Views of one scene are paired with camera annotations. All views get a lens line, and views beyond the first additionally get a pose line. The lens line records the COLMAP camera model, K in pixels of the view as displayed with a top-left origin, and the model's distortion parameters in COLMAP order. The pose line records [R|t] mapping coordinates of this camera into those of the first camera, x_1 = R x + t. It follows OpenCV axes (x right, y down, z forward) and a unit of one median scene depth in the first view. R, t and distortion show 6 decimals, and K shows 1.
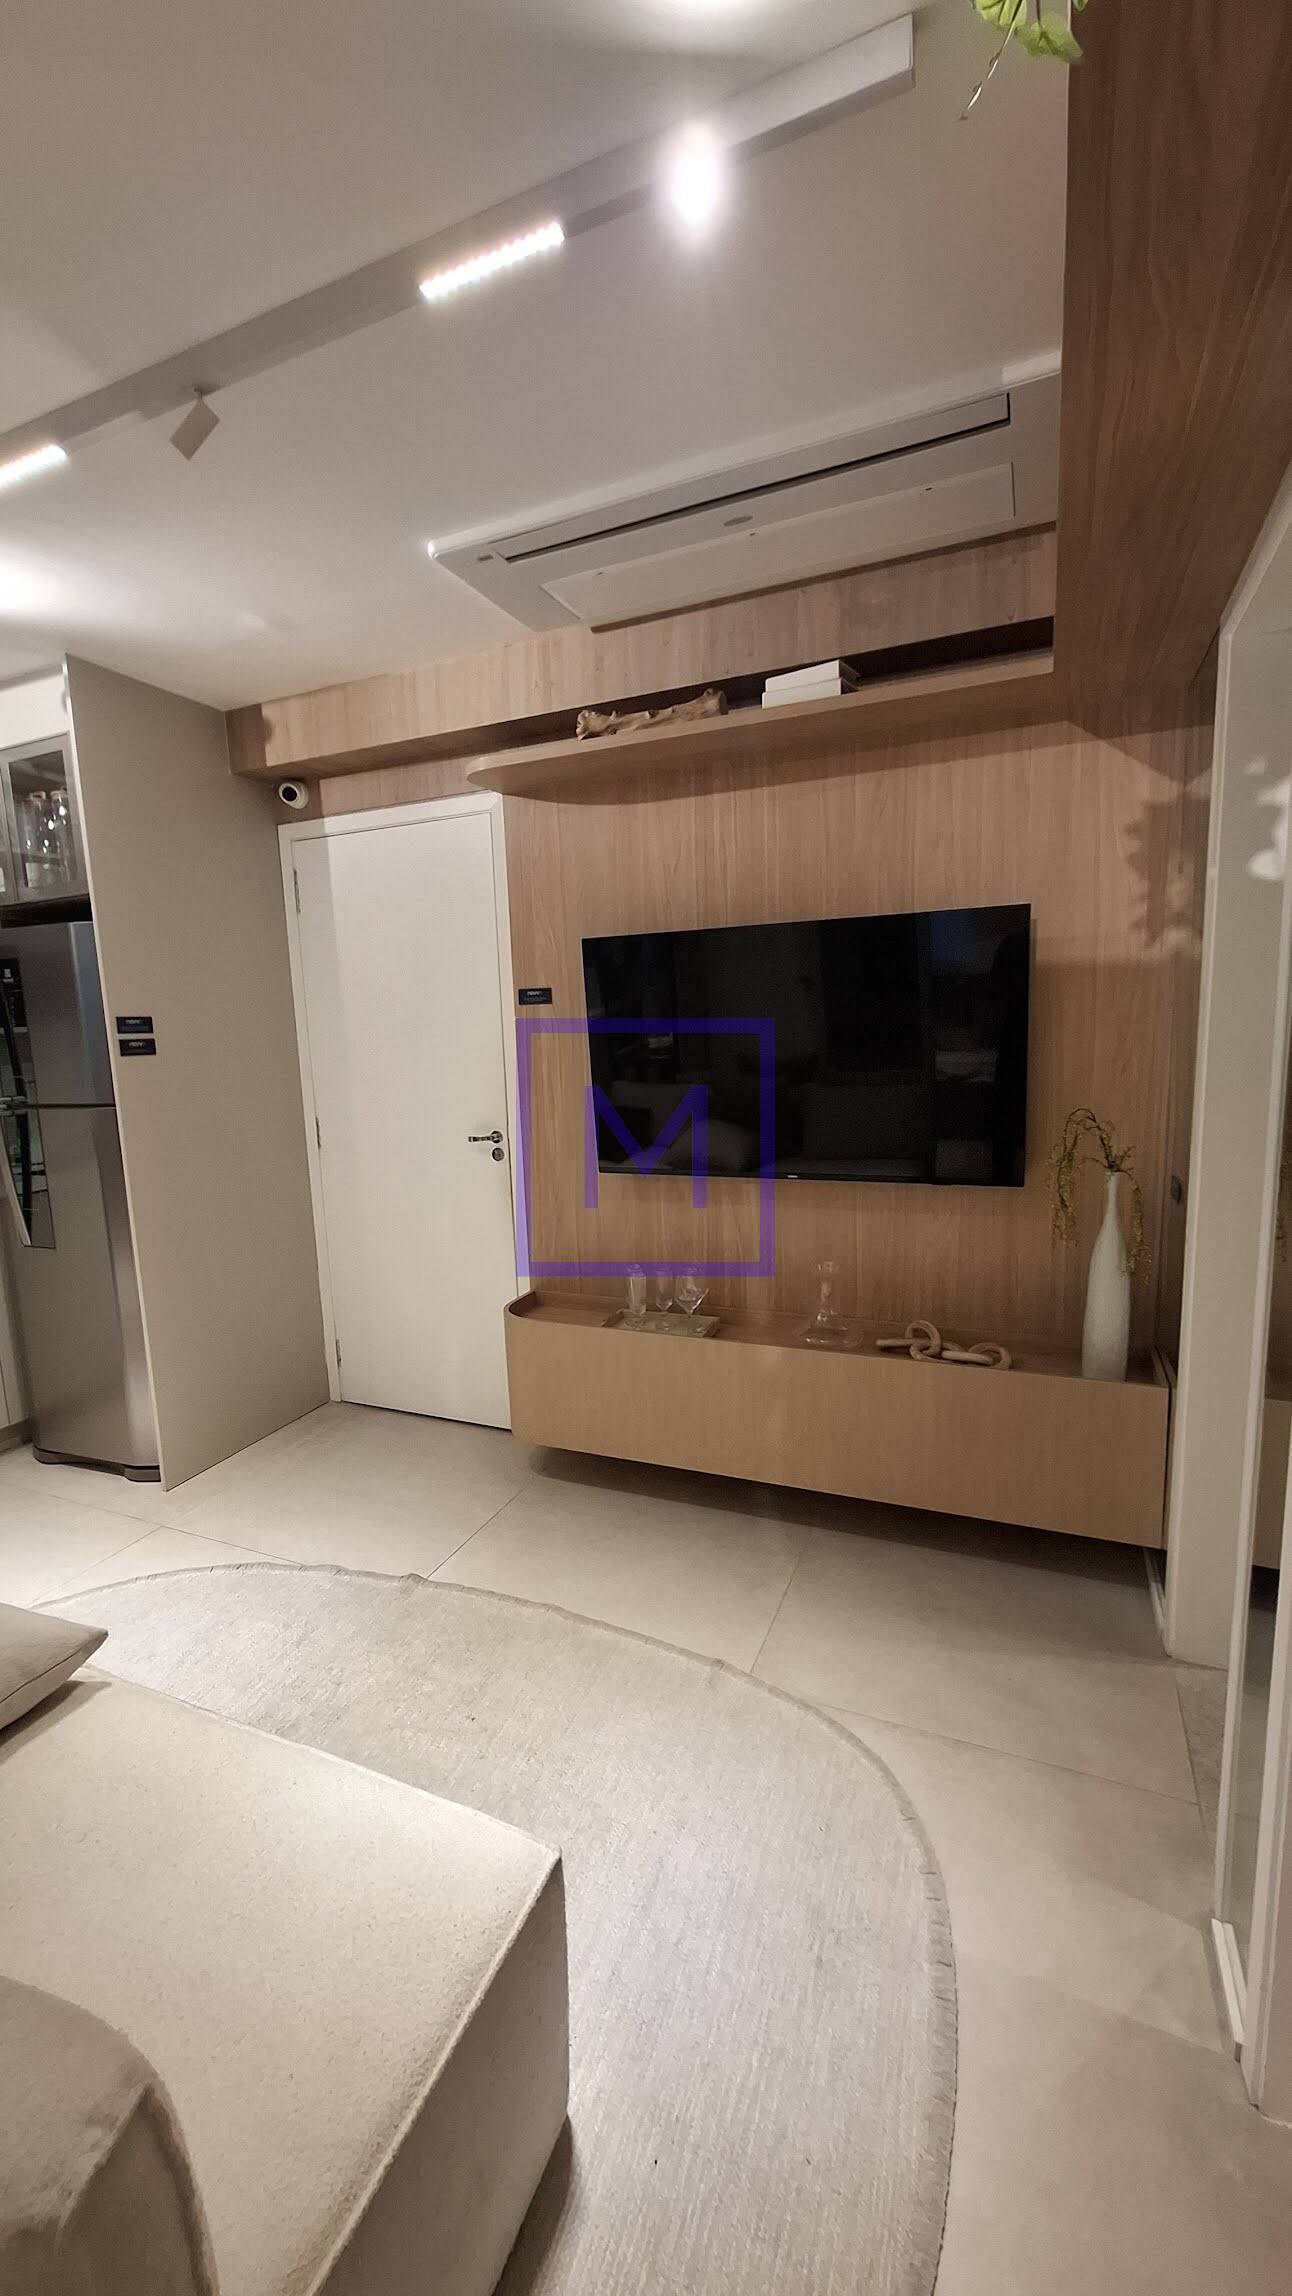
lens RADIAL K [[910.0, 0, 644.4], [0, 910.0, 1154.1], [0, 0, 1]] dist [-0.000418, 0.000901]
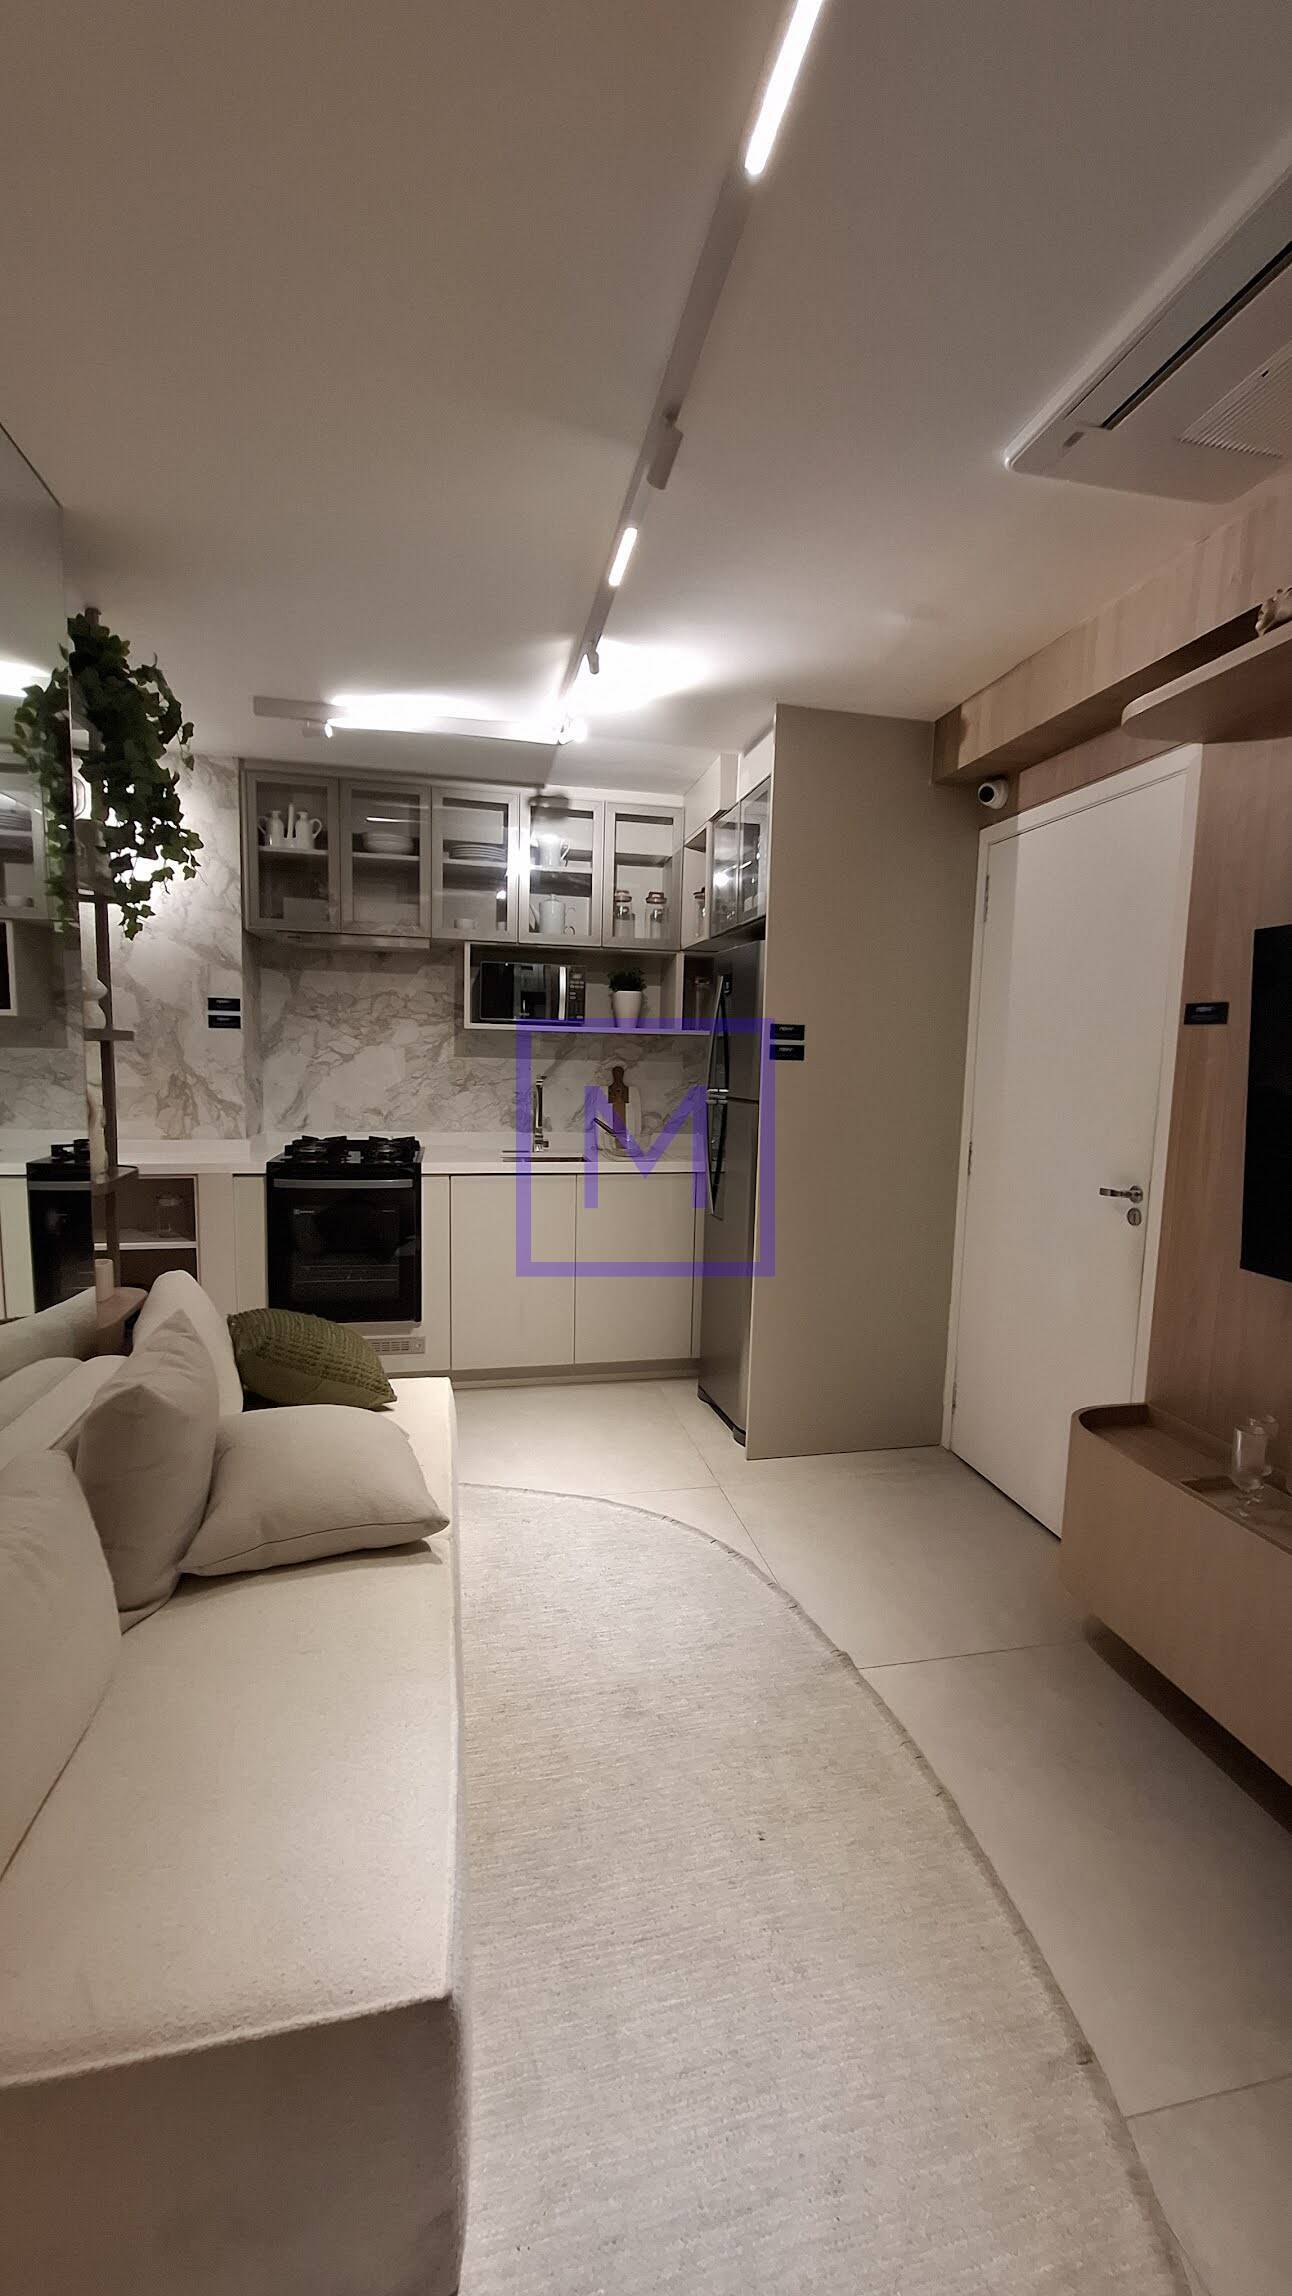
lens RADIAL K [[910.0, 0, 644.4], [0, 910.0, 1154.1], [0, 0, 1]] dist [-0.000418, 0.000901]
pose [[0.581559, 0.142057, -0.801005, 0.231833], [-0.162636, 0.985060, 0.056620, -0.031659], [0.797081, 0.097344, 0.595974, 0.226524]]
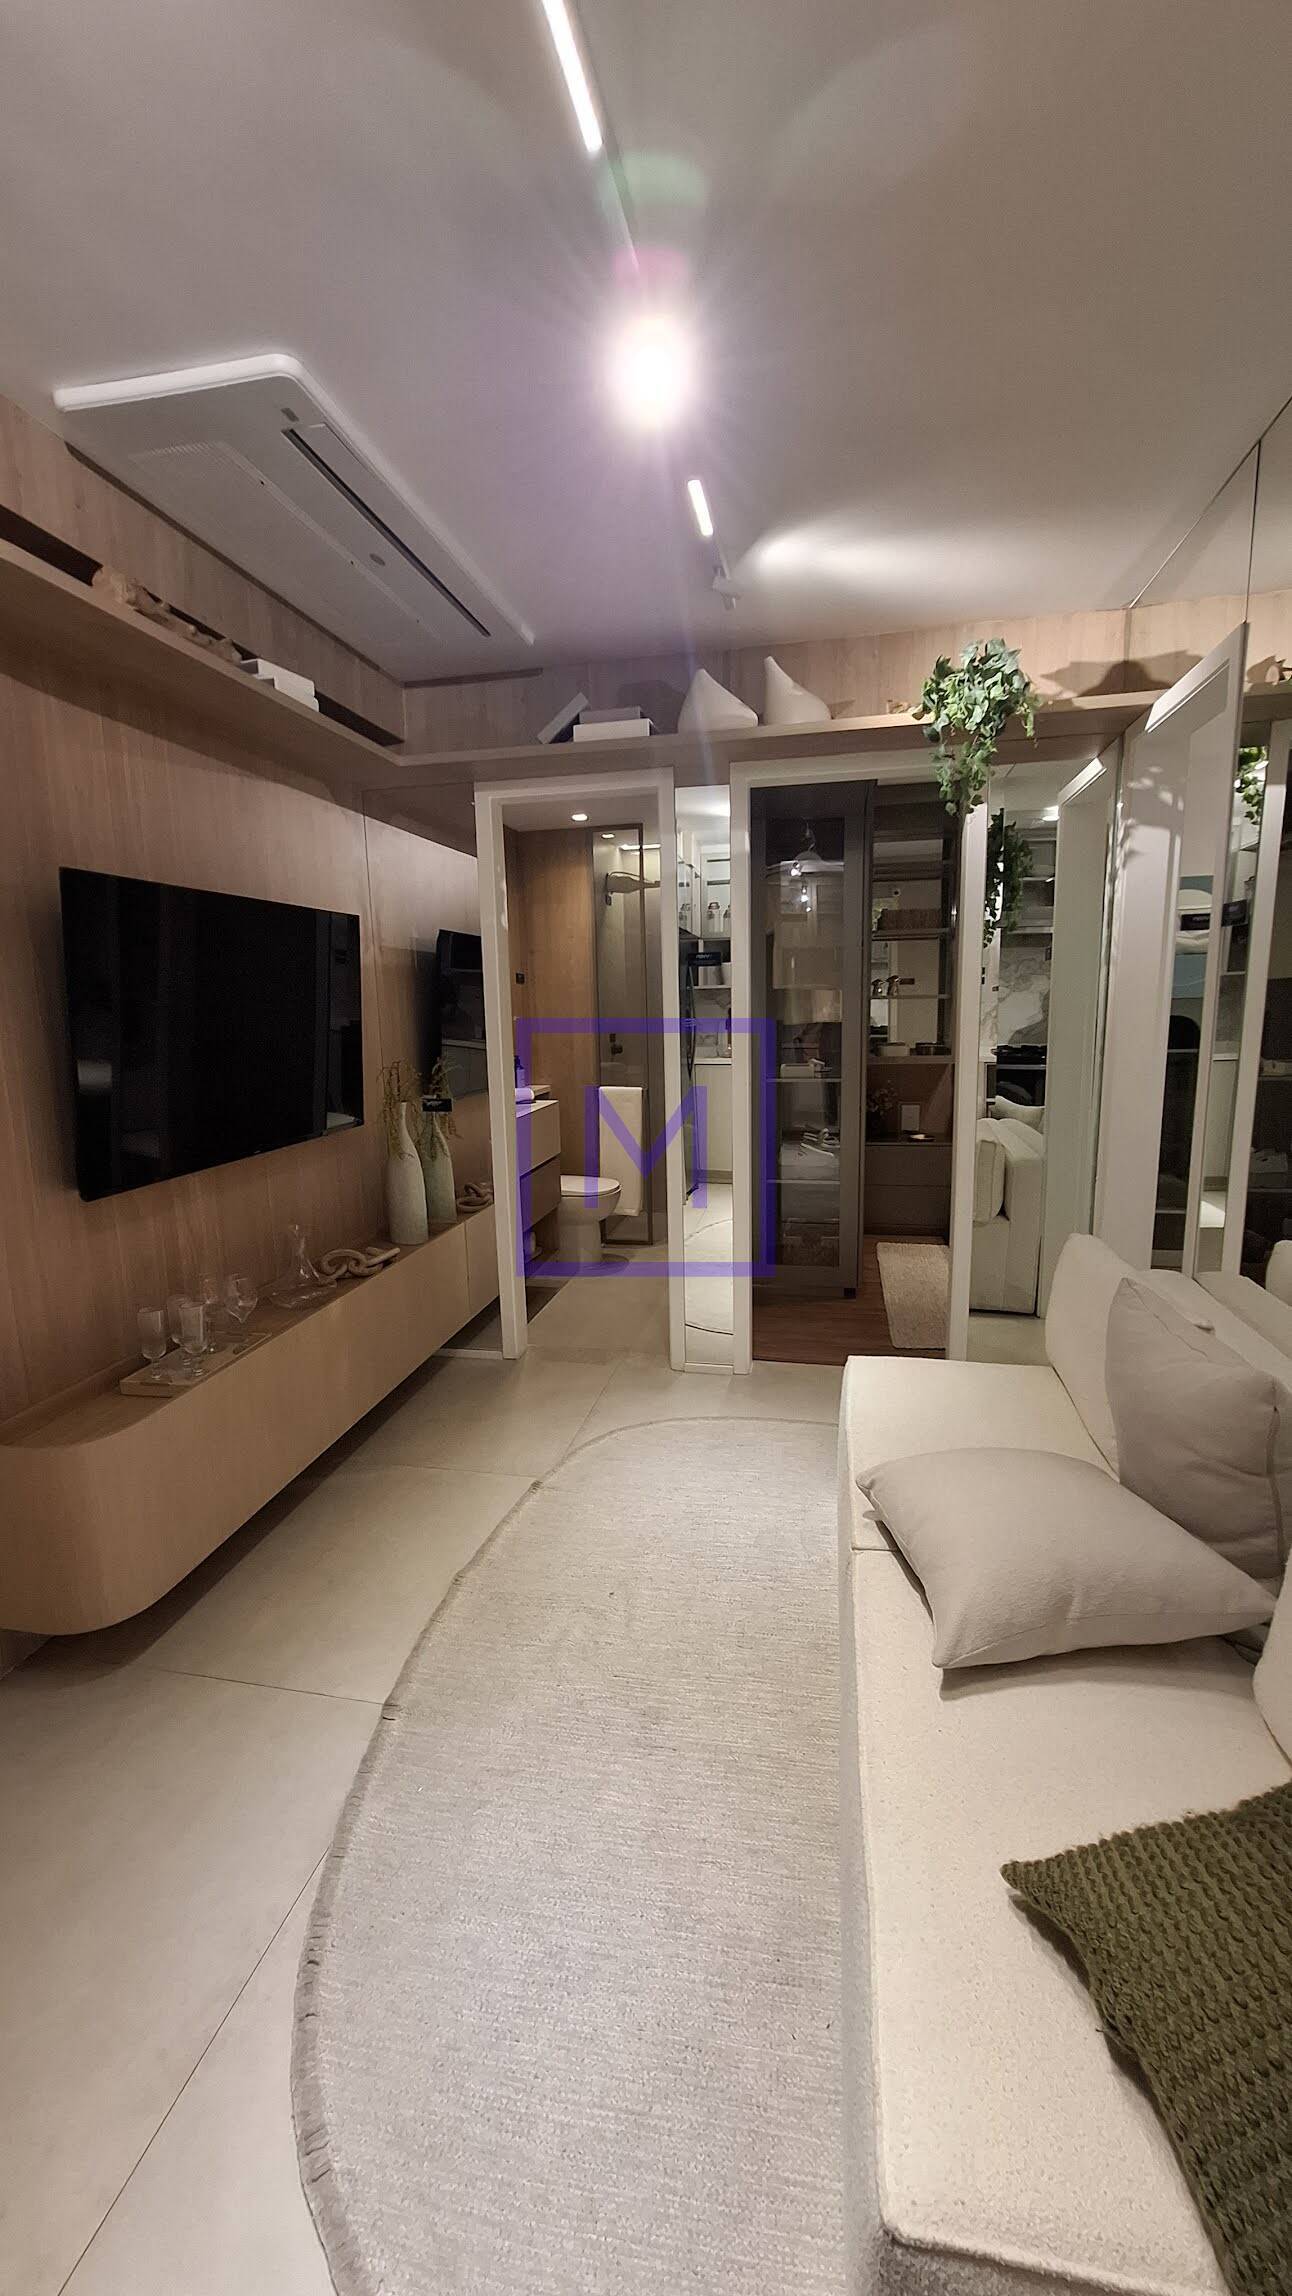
lens RADIAL K [[910.0, 0, 644.4], [0, 910.0, 1154.1], [0, 0, 1]] dist [-0.000418, 0.000901]
pose [[-0.197090, -0.125547, 0.972314, -0.826968], [0.175247, 0.971281, 0.160937, -0.054954], [-0.964595, 0.202114, -0.169428, 0.704048]]
